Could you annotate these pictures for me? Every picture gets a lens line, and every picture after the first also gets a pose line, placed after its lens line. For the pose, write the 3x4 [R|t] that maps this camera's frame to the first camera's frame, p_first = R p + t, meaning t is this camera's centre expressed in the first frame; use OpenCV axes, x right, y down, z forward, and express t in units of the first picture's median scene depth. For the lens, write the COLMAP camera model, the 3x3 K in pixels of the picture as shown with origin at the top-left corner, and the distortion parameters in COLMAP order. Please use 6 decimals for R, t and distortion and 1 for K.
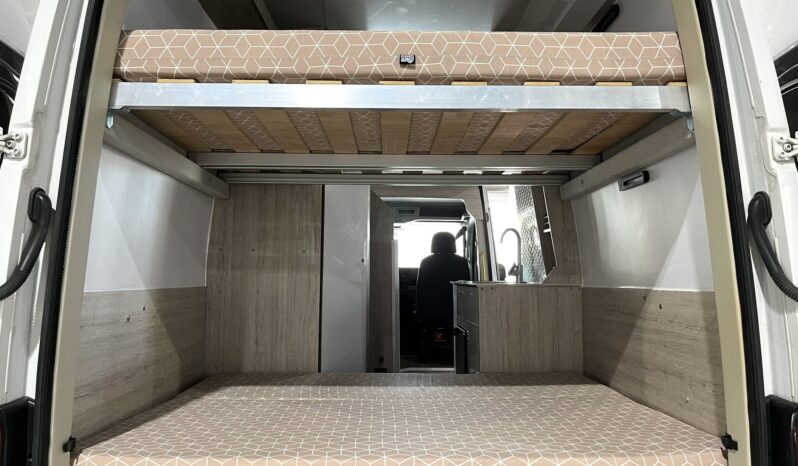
lens RADIAL K [[607.5, 0, 398.8], [0, 607.5, 229.4], [0, 0, 1]] dist [0.060693, -0.089919]
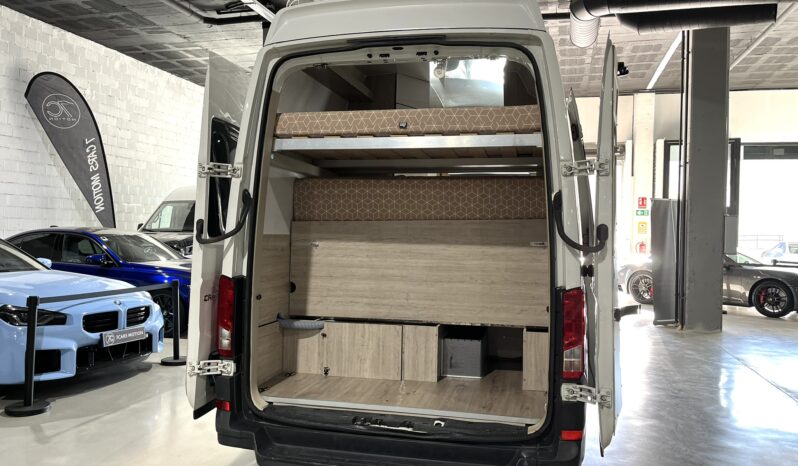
lens RADIAL K [[606.4, 0, 392.7], [0, 606.4, 233.8], [0, 0, 1]] dist [0.064778, -0.088405]
pose [[0.970984, 0.014687, -0.238692, 0.314458], [0.002810, 0.997343, 0.072799, -0.037685], [0.239127, -0.071357, 0.968363, -0.684377]]
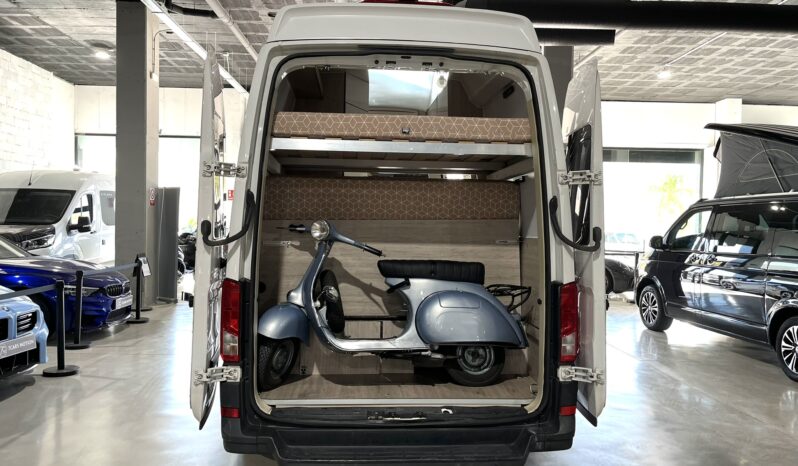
lens RADIAL K [[606.4, 0, 392.7], [0, 606.4, 233.8], [0, 0, 1]] dist [0.064778, -0.088405]
pose [[0.998517, 0.014011, 0.052601, -0.092579], [-0.018584, 0.995994, 0.087464, -0.064437], [-0.051165, -0.088312, 0.994778, -0.778488]]
